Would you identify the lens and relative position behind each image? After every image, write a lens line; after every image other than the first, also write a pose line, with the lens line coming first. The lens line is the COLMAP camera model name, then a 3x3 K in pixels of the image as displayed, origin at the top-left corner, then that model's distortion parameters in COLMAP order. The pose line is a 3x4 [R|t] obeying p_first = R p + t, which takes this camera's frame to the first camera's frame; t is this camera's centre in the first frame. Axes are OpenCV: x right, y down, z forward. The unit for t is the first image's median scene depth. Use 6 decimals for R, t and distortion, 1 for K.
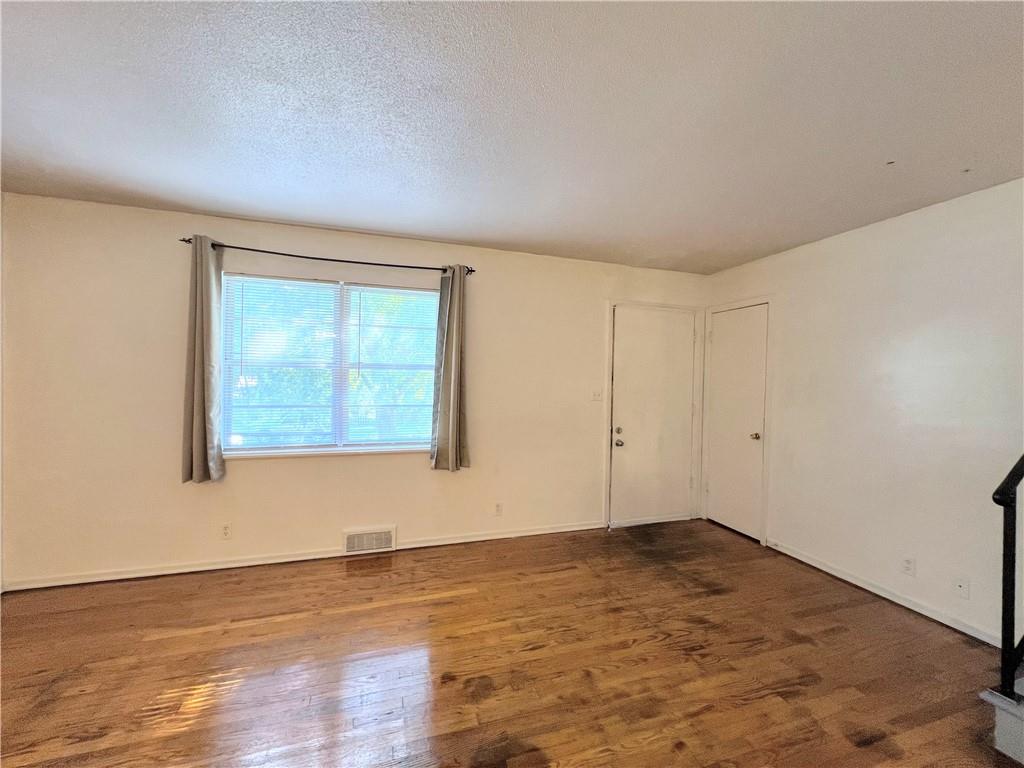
lens RADIAL K [[408.2, 0, 509.3], [0, 408.2, 386.1], [0, 0, 1]] dist [-0.002659, 0.001000]
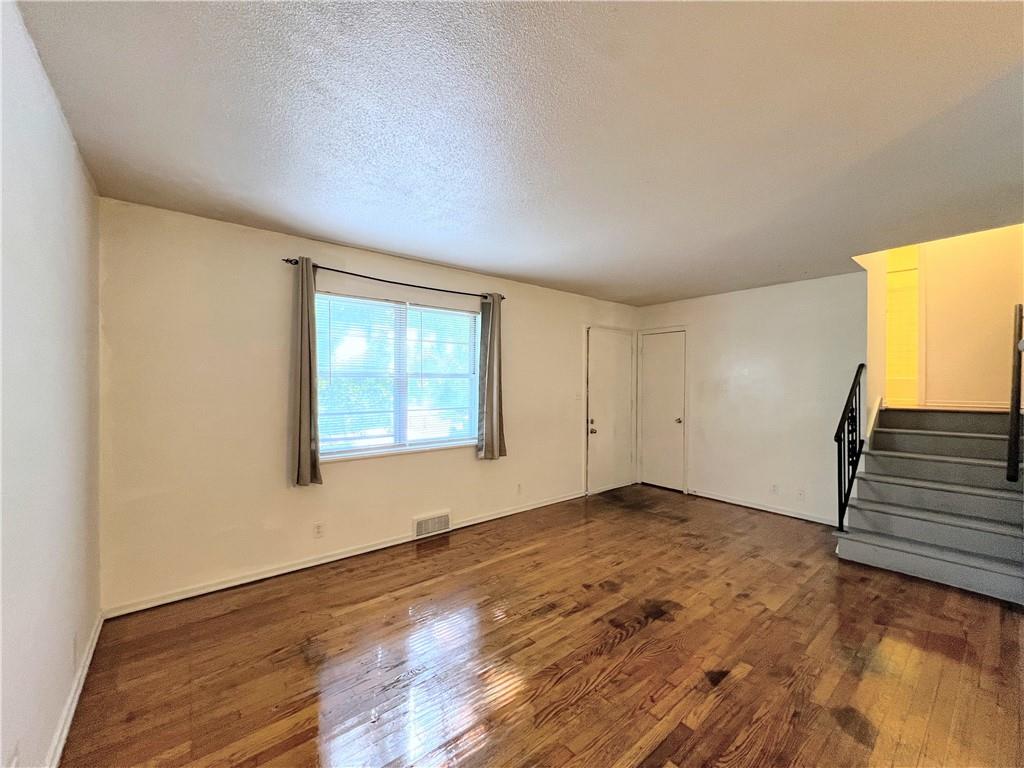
lens RADIAL K [[408.2, 0, 511.6], [0, 408.2, 385.6], [0, 0, 1]] dist [-0.002659, 0.001000]
pose [[0.932315, -0.016597, 0.361265, -0.622718], [0.017748, 0.999842, 0.000131, -0.018486], [-0.361210, 0.006289, 0.932463, -0.201068]]
